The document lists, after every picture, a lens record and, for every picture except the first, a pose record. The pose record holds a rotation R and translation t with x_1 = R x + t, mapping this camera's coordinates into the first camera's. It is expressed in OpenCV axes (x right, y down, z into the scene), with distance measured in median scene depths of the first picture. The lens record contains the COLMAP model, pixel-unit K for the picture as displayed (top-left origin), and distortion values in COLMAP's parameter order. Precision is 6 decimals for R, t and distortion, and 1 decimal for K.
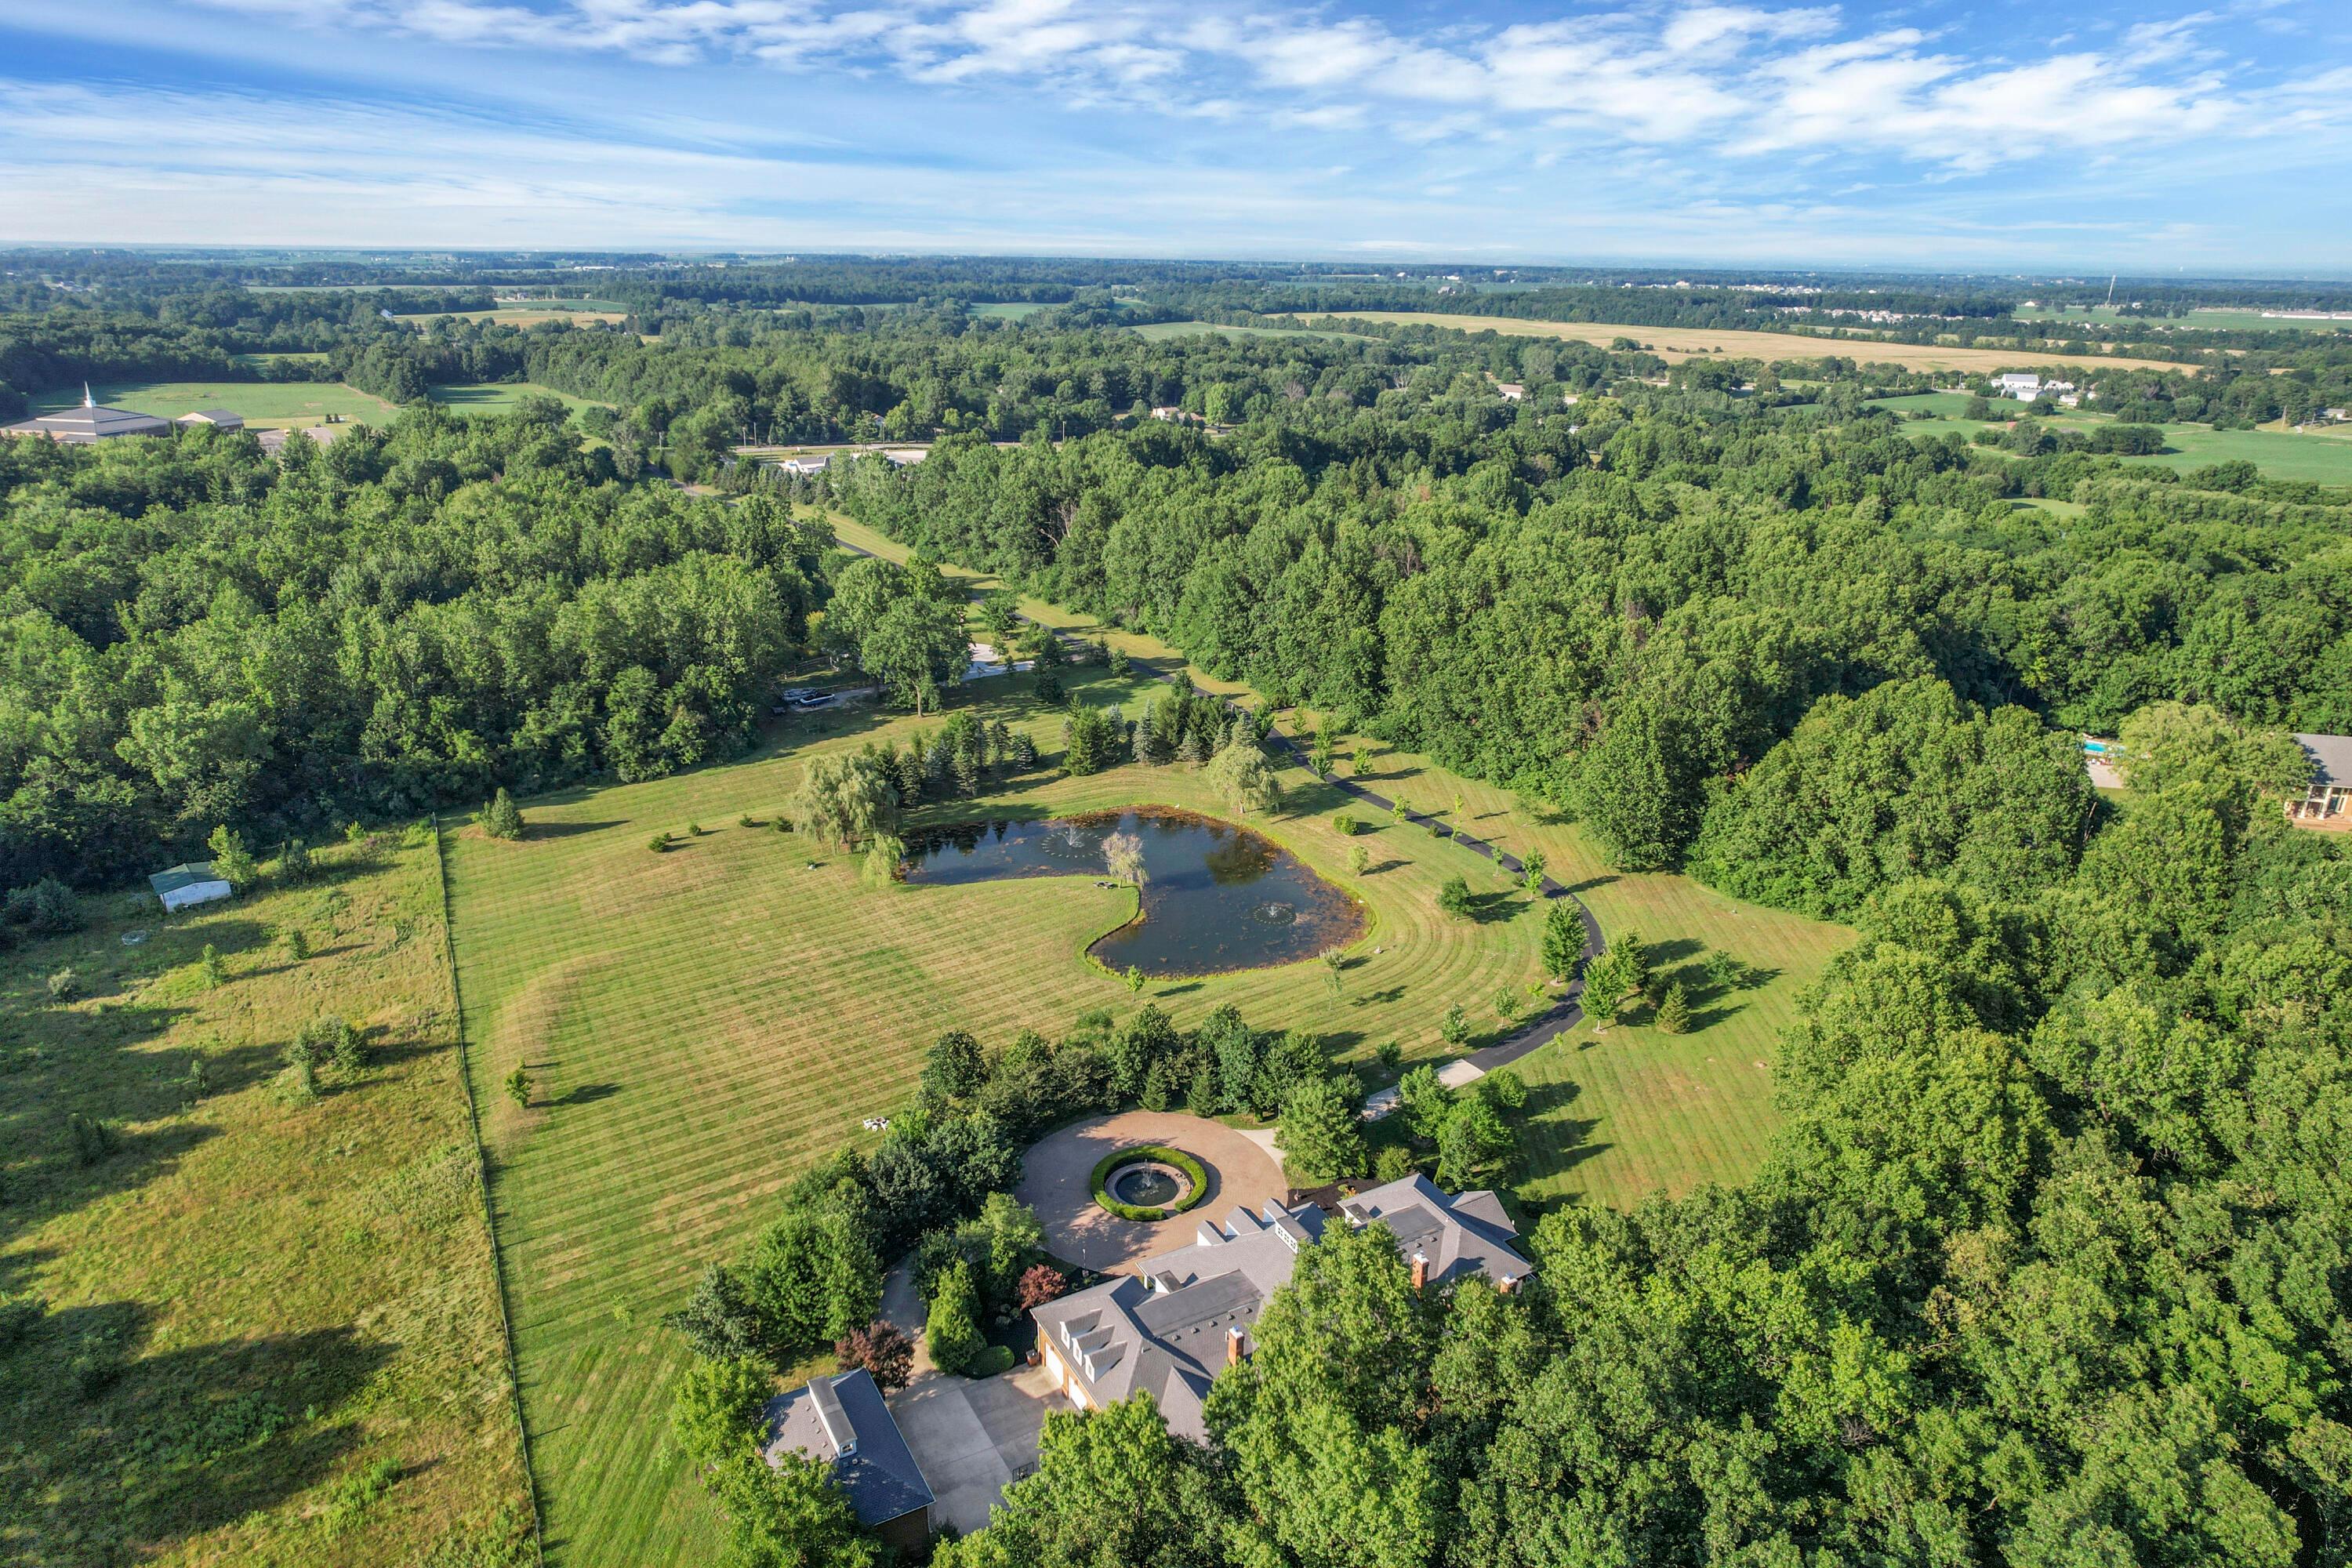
lens RADIAL K [[1461.0, 0, 1172.2], [0, 1461.0, 787.9], [0, 0, 1]] dist [-0.036007, 0.017422]
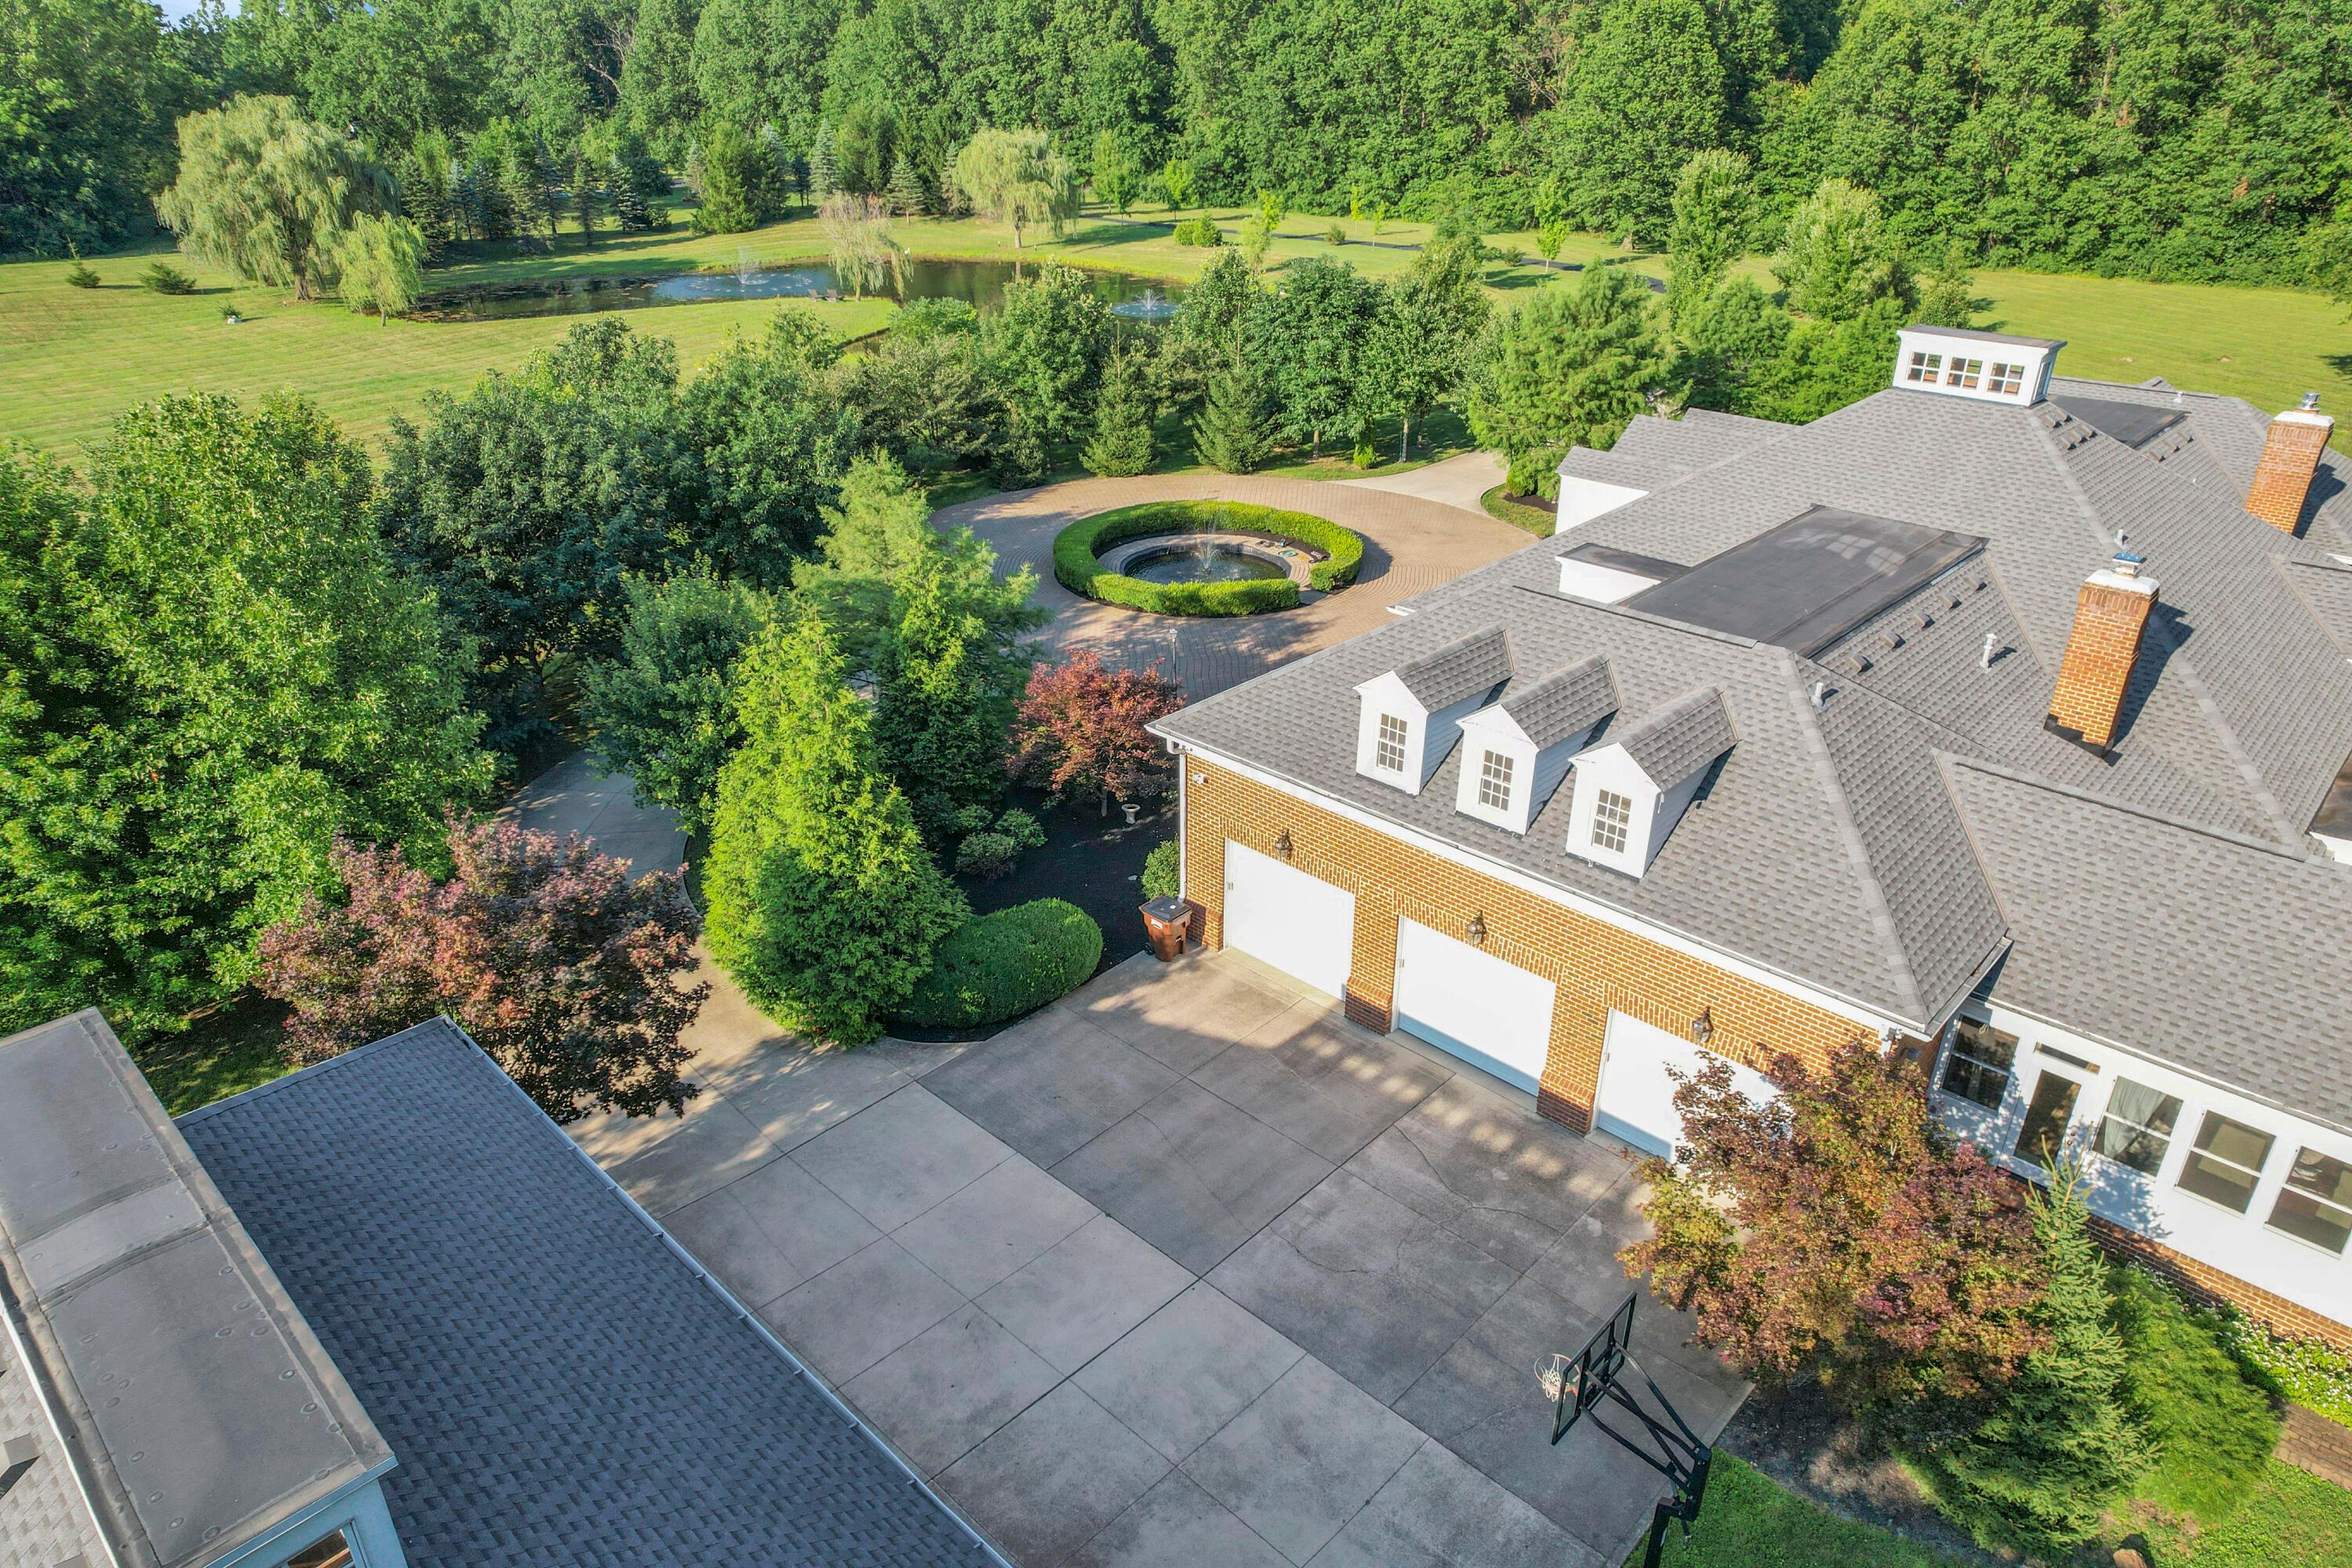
lens RADIAL K [[1461.0, 0, 1187.1], [0, 1461.0, 784.1], [0, 0, 1]] dist [-0.036007, 0.017422]
pose [[0.954432, -0.132818, 0.267242, -0.091410], [0.099528, 0.985899, 0.134529, 0.193102], [-0.281341, -0.101801, 0.954193, 0.437868]]
